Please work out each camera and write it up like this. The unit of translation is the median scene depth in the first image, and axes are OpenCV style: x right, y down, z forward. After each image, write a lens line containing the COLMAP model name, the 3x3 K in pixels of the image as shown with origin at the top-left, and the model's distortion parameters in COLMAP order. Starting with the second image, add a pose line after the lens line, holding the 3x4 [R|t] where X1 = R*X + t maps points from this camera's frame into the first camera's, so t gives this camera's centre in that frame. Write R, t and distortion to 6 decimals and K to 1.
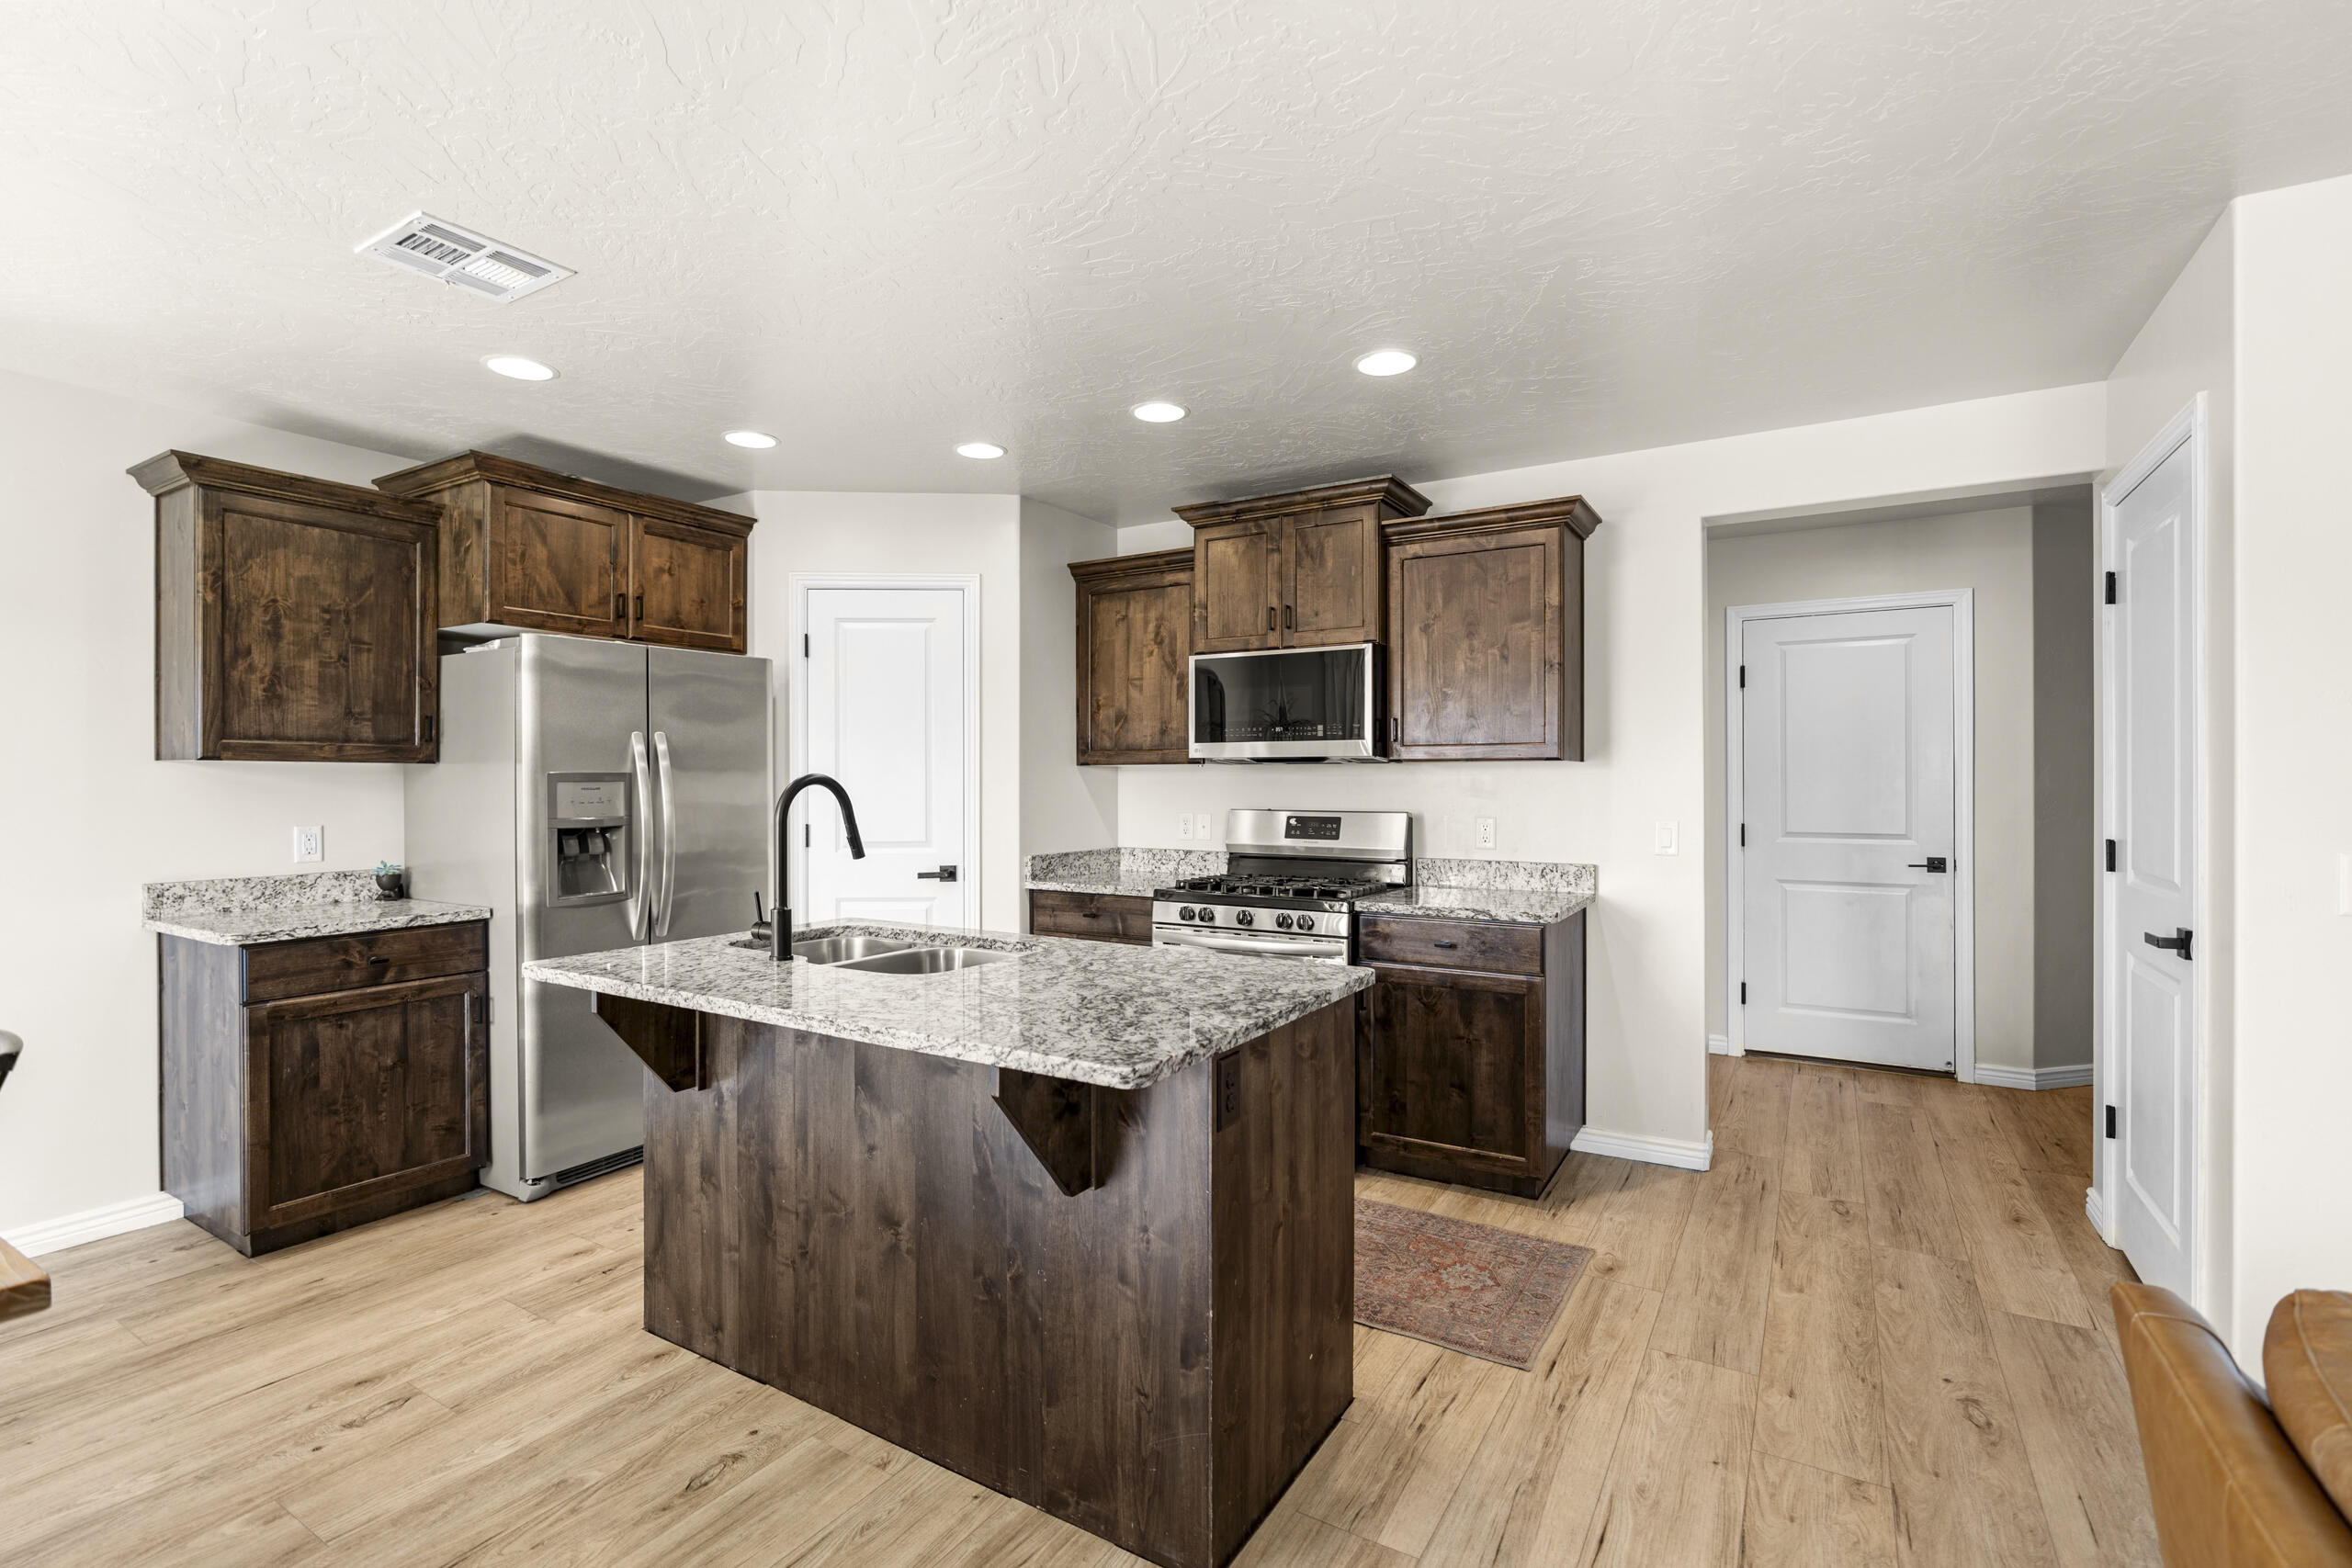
lens RADIAL K [[1072.0, 0, 1188.1], [0, 1072.0, 781.3], [0, 0, 1]] dist [-0.012280, 0.004165]
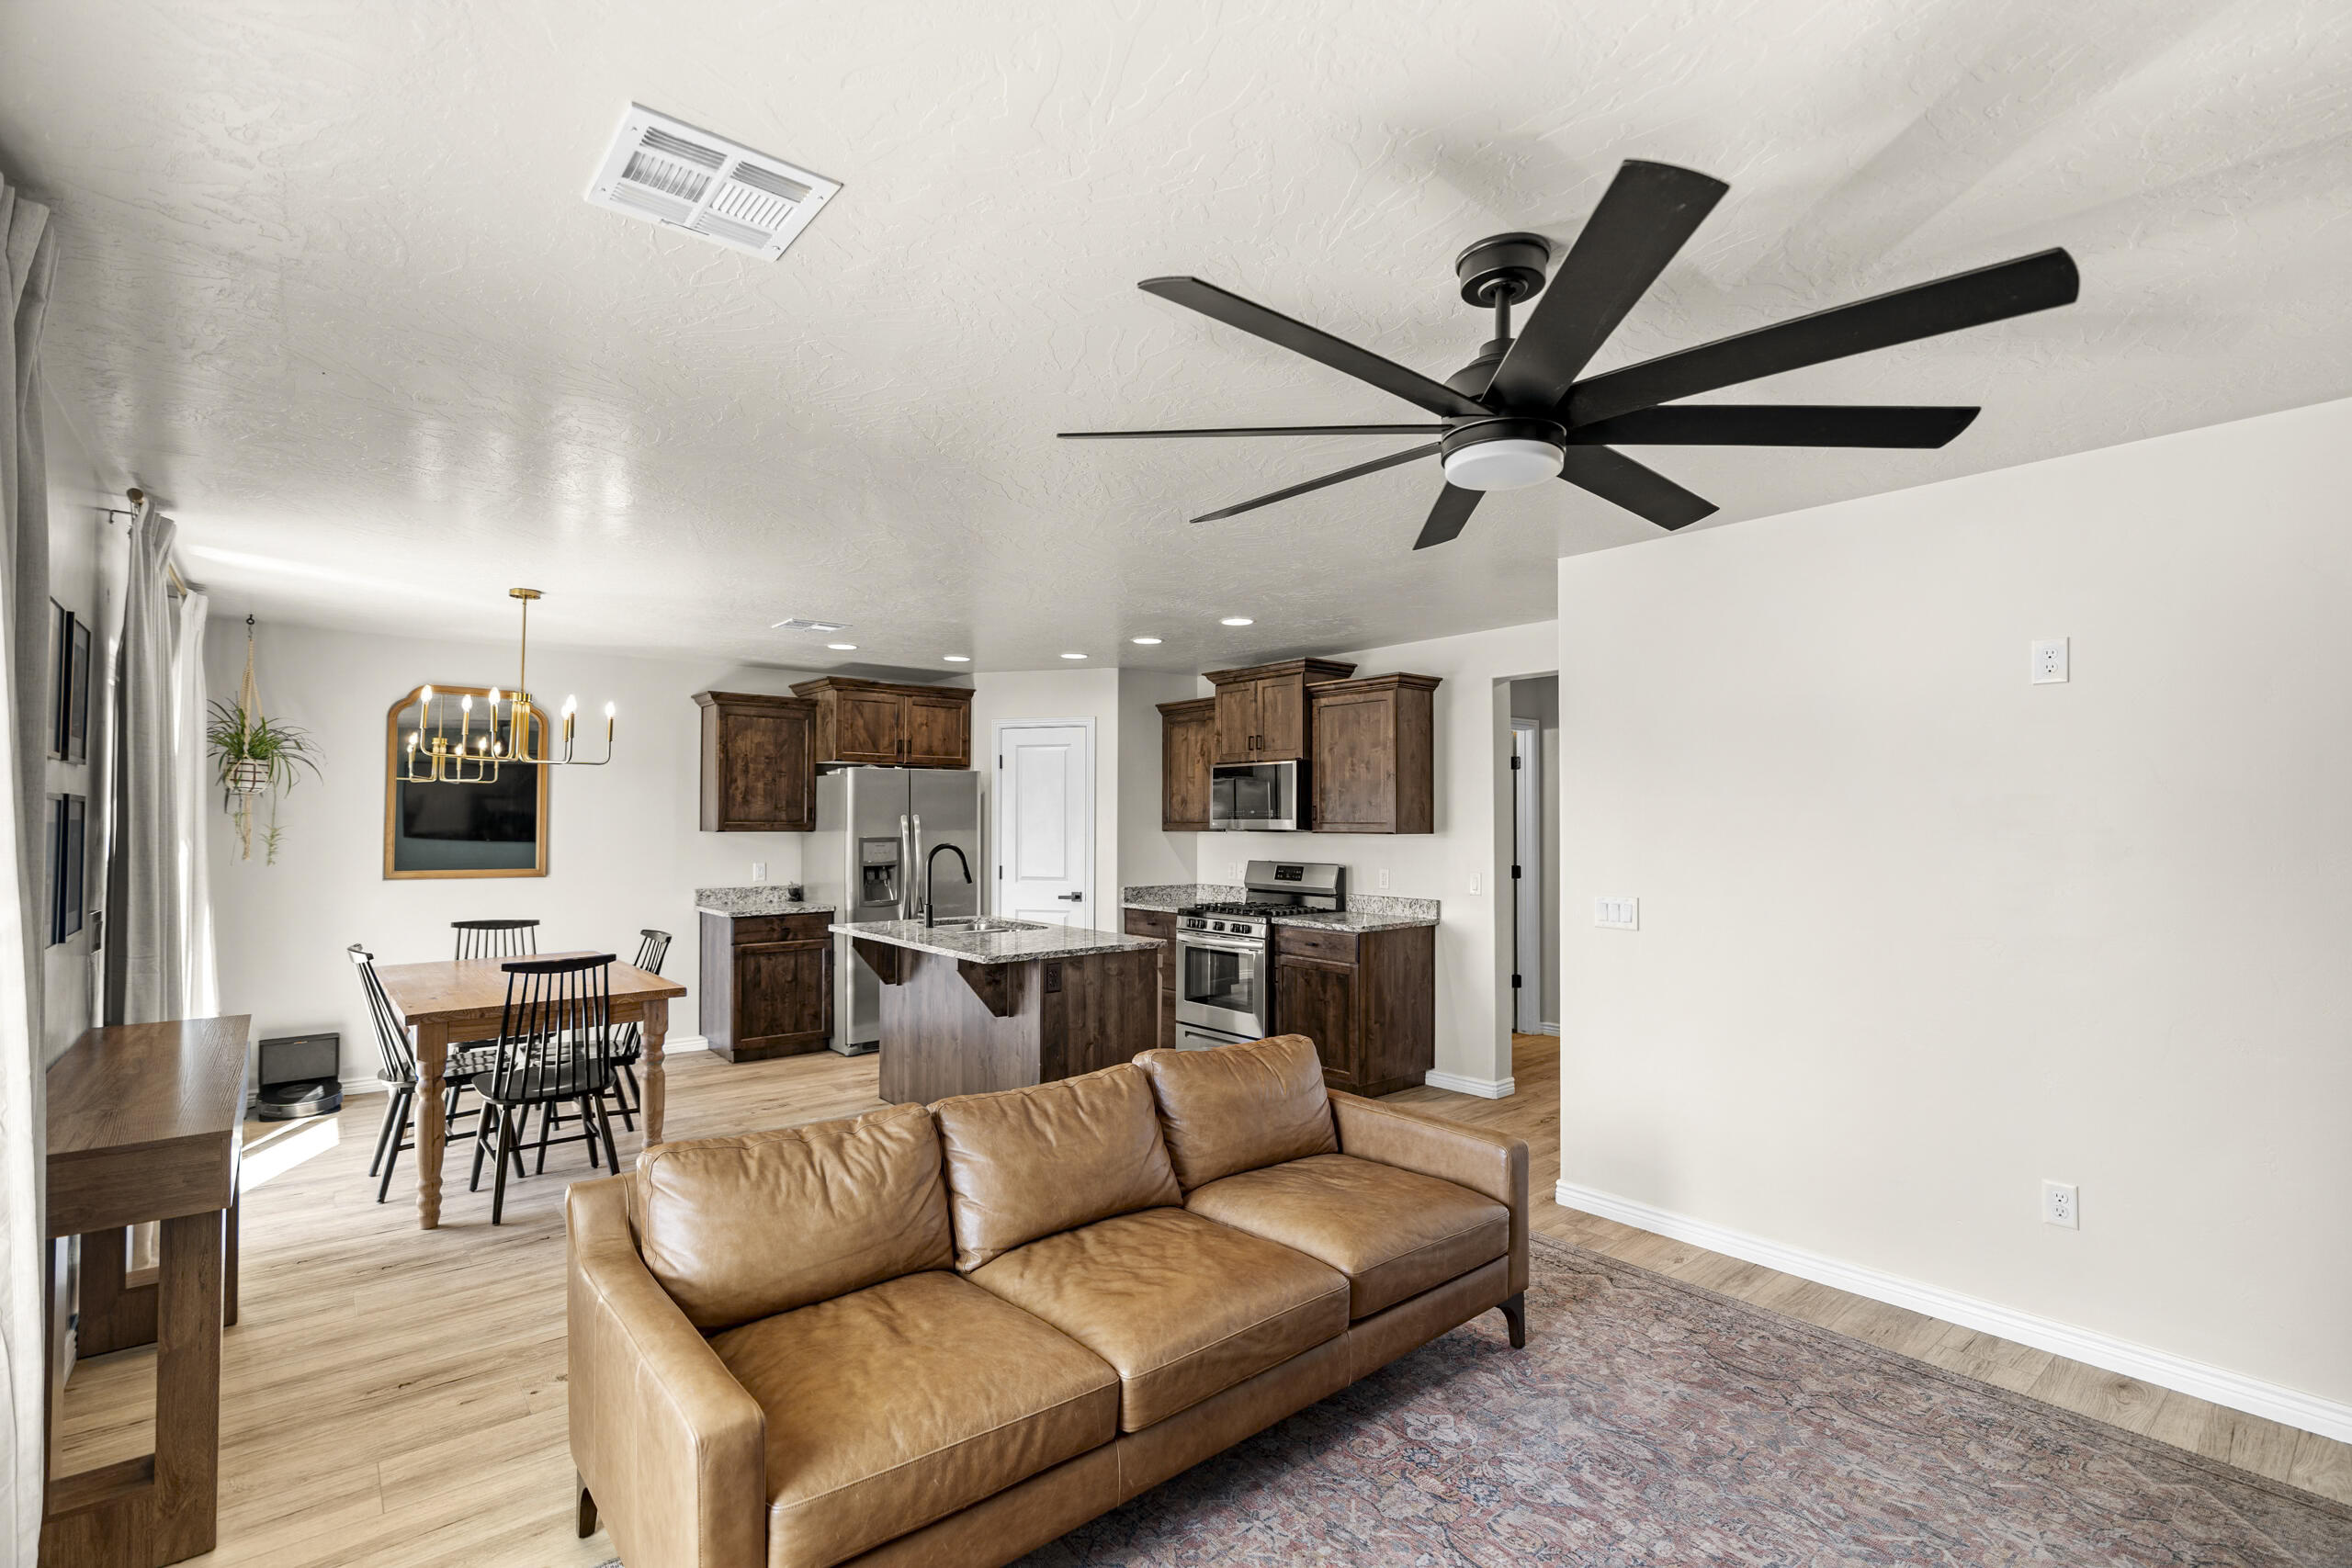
lens RADIAL K [[1072.0, 0, 1188.2], [0, 1072.0, 809.9], [0, 0, 1]] dist [-0.012280, 0.004165]
pose [[0.946040, -0.000515, -0.324050, 0.594448], [-0.003860, 0.999910, -0.012857, -0.035001], [0.324028, 0.013414, 0.945953, -0.650569]]
